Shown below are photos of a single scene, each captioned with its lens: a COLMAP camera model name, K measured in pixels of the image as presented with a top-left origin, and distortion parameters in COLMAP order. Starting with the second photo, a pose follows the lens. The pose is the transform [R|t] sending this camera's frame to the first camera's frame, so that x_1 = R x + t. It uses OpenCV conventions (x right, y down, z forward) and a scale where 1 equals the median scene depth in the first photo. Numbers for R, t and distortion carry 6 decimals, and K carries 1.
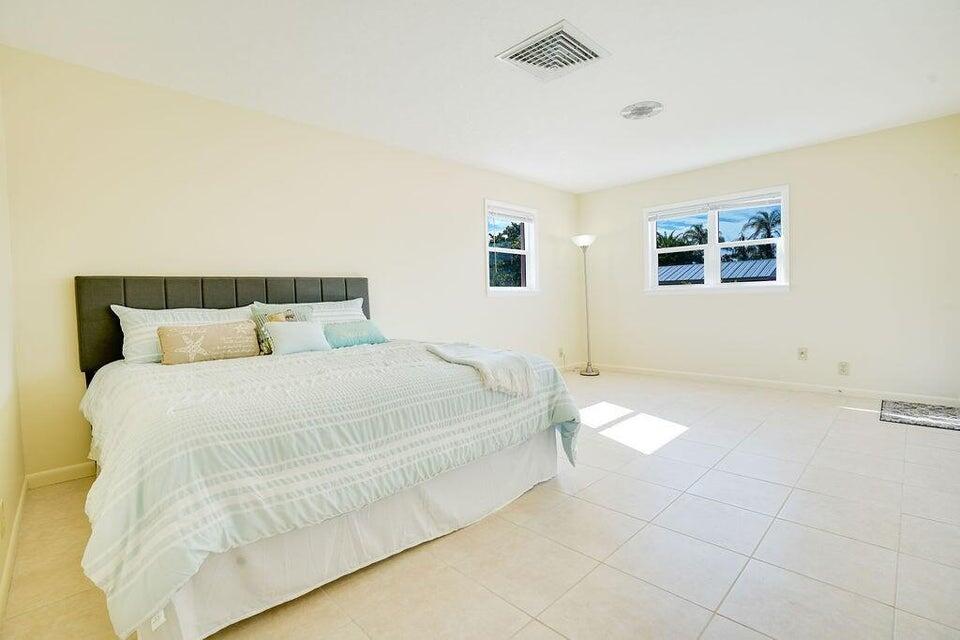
lens RADIAL K [[440.0, 0, 481.2], [0, 440.0, 315.1], [0, 0, 1]] dist [-0.035732, 0.000796]
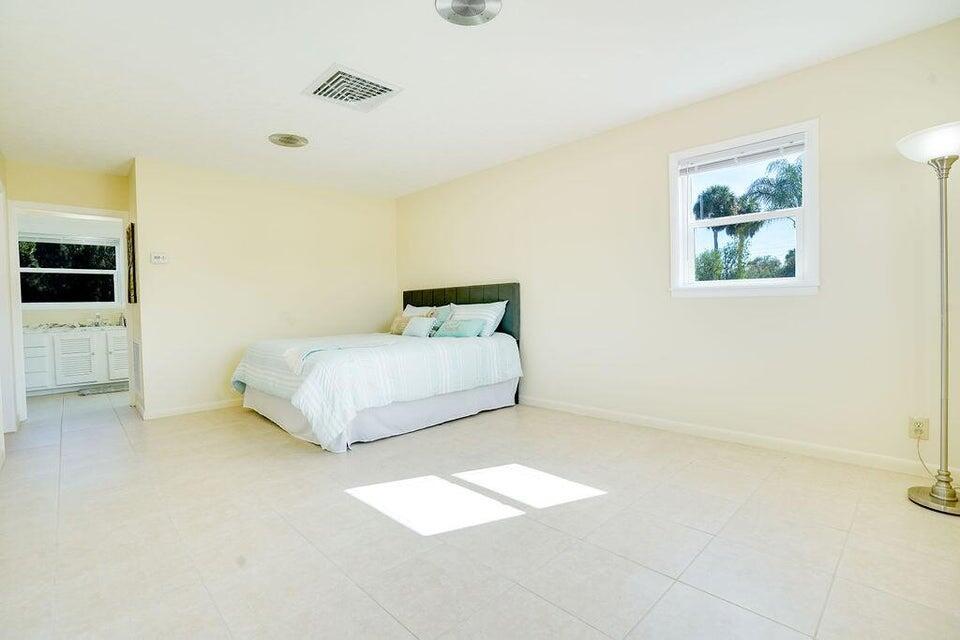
lens RADIAL K [[440.0, 0, 481.2], [0, 440.0, 315.1], [0, 0, 1]] dist [-0.035732, 0.000796]
pose [[-0.017076, 0.048371, -0.998683, 1.034477], [-0.018060, 0.998651, 0.048678, -0.063524], [0.999691, 0.018867, -0.016179, 1.073902]]
